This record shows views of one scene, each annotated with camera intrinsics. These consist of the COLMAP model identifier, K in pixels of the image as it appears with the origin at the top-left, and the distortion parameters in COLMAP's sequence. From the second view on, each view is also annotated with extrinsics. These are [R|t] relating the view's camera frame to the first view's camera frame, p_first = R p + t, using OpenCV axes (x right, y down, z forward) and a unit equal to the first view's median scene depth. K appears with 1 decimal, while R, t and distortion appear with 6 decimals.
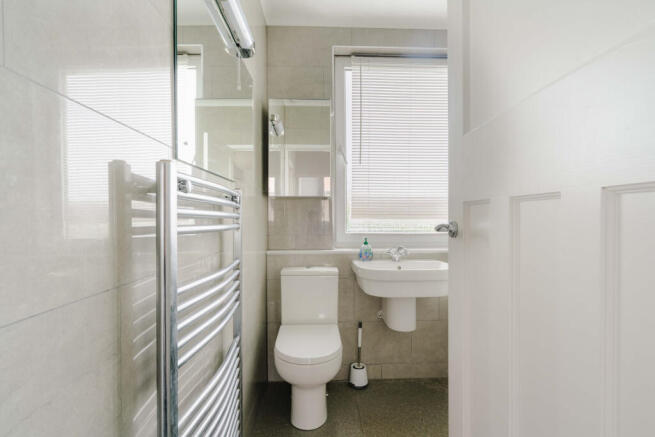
lens RADIAL K [[285.6, 0, 327.5], [0, 285.6, 218.5], [0, 0, 1]] dist [-0.002479, 0.000966]
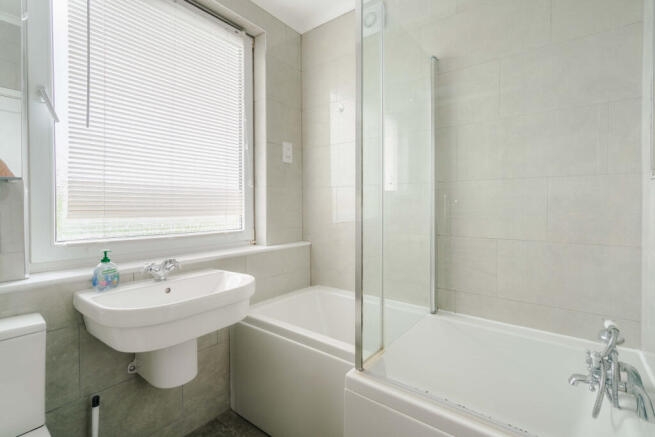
lens RADIAL K [[295.2, 0, 327.7], [0, 295.2, 208.3], [0, 0, 1]] dist [-0.003288, -0.000420]
pose [[0.657930, -0.009518, 0.753019, -0.021250], [0.021162, 0.999759, -0.005853, -0.006922], [-0.752782, 0.019787, 0.657973, 0.237473]]
